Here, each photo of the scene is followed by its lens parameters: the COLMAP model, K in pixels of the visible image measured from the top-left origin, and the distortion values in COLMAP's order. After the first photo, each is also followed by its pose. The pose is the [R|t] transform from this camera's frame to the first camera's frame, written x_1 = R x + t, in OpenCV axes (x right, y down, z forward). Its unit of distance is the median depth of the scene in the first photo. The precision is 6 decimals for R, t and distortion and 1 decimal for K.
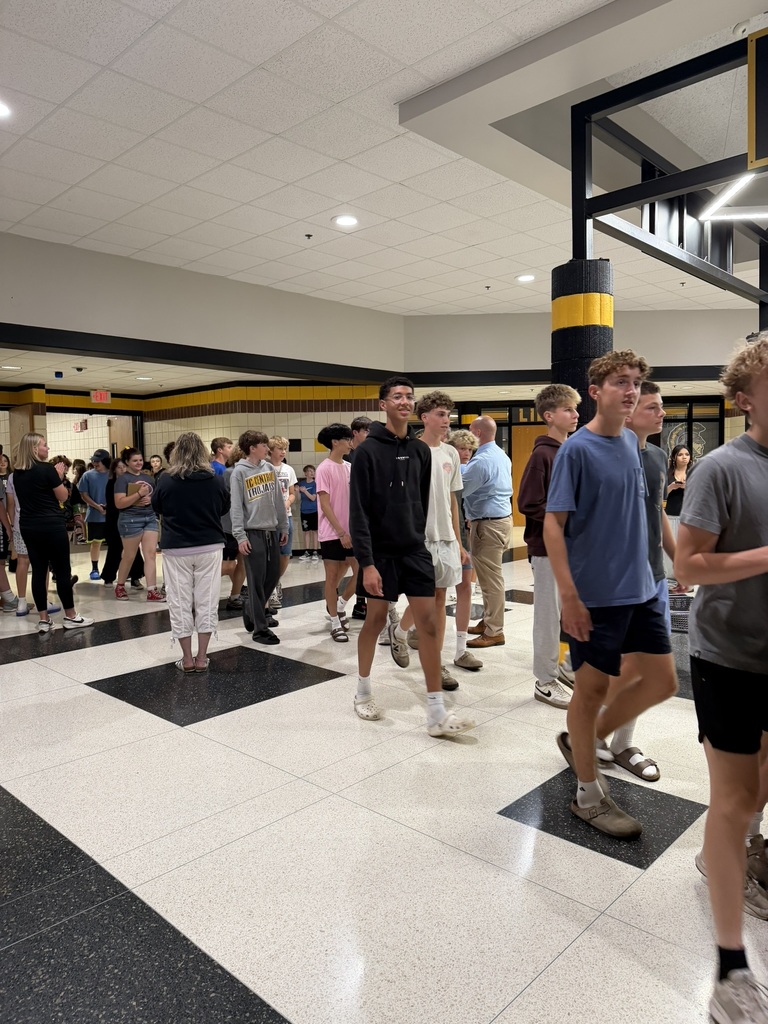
lens RADIAL K [[719.3, 0, 391.4], [0, 719.3, 505.0], [0, 0, 1]] dist [0.000339, -0.007477]
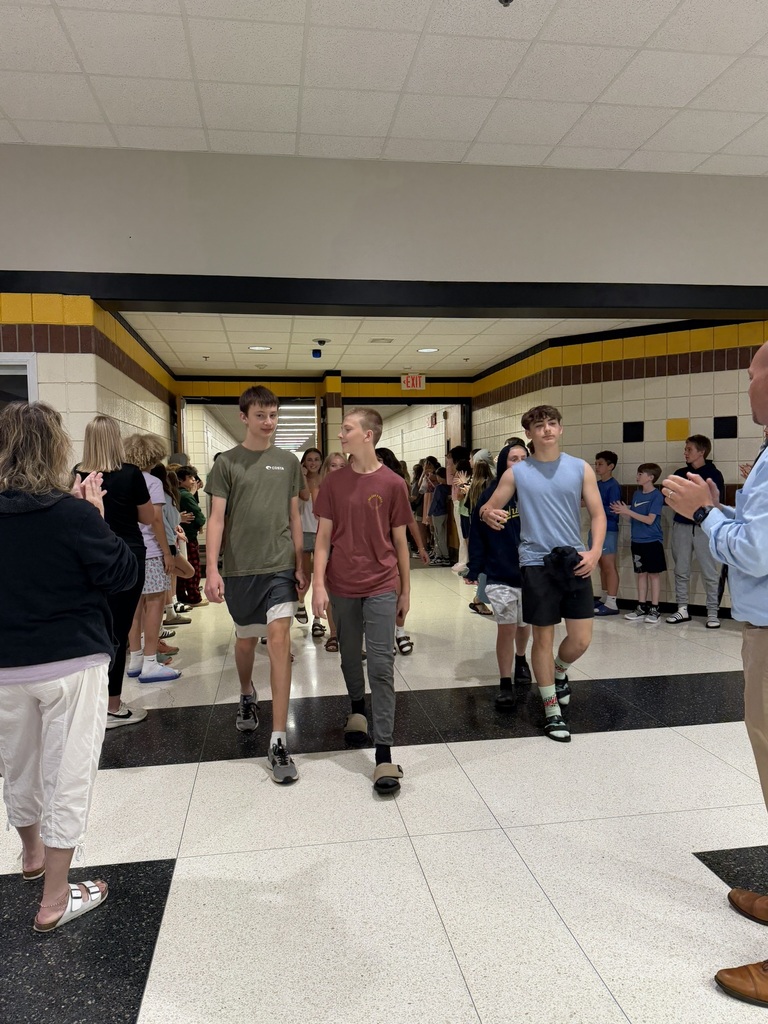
lens RADIAL K [[743.3, 0, 388.7], [0, 743.3, 503.7], [0, 0, 1]] dist [0.005430, -0.012523]
pose [[0.790260, 0.020125, -0.612441, 0.246683], [-0.024642, 0.999696, 0.001054, -0.043752], [0.612276, 0.014259, 0.790516, 0.957078]]
